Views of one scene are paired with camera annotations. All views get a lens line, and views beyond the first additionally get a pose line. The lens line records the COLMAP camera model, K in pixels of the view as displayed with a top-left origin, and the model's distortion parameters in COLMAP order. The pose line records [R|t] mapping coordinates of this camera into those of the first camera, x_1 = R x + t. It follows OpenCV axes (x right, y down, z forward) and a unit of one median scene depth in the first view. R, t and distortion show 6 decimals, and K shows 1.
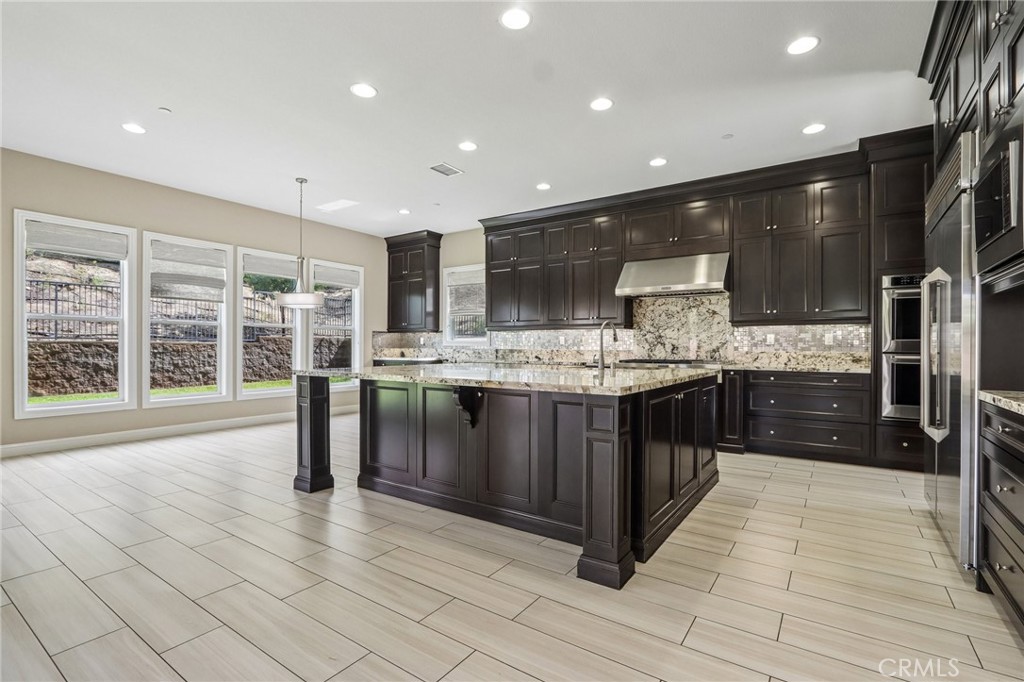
lens RADIAL K [[474.6, 0, 511.6], [0, 474.6, 343.5], [0, 0, 1]] dist [-0.007005, 0.001287]
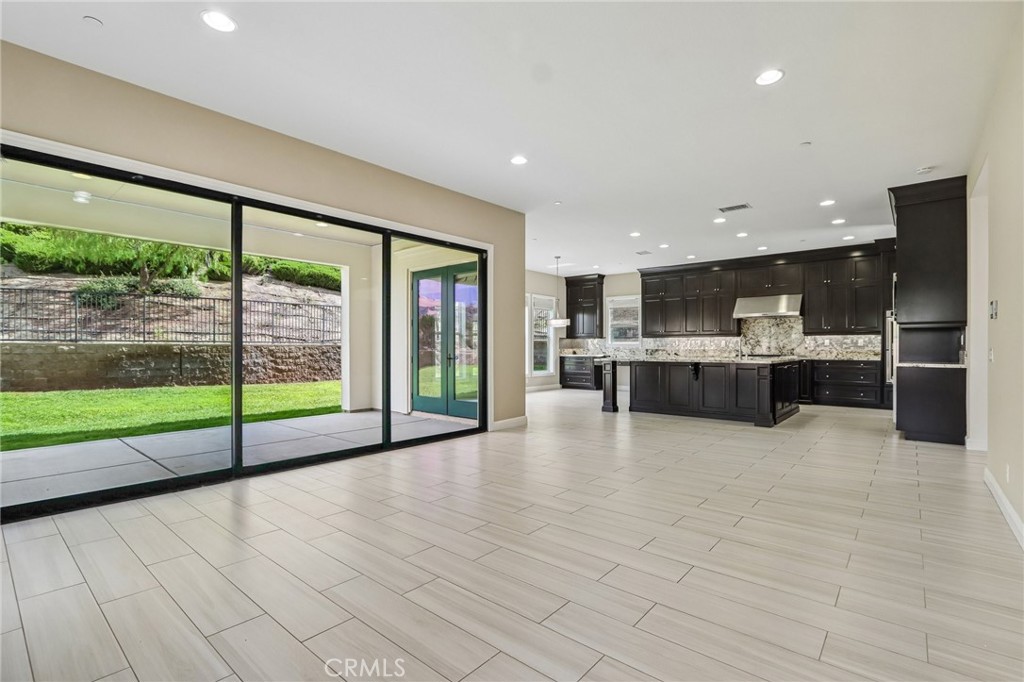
lens RADIAL K [[474.6, 0, 512.5], [0, 474.6, 346.1], [0, 0, 1]] dist [-0.007005, 0.001287]
pose [[0.996045, -0.003440, -0.088784, -0.422028], [0.003753, 0.999987, 0.003360, -0.006032], [0.088771, -0.003679, 0.996045, -0.784392]]
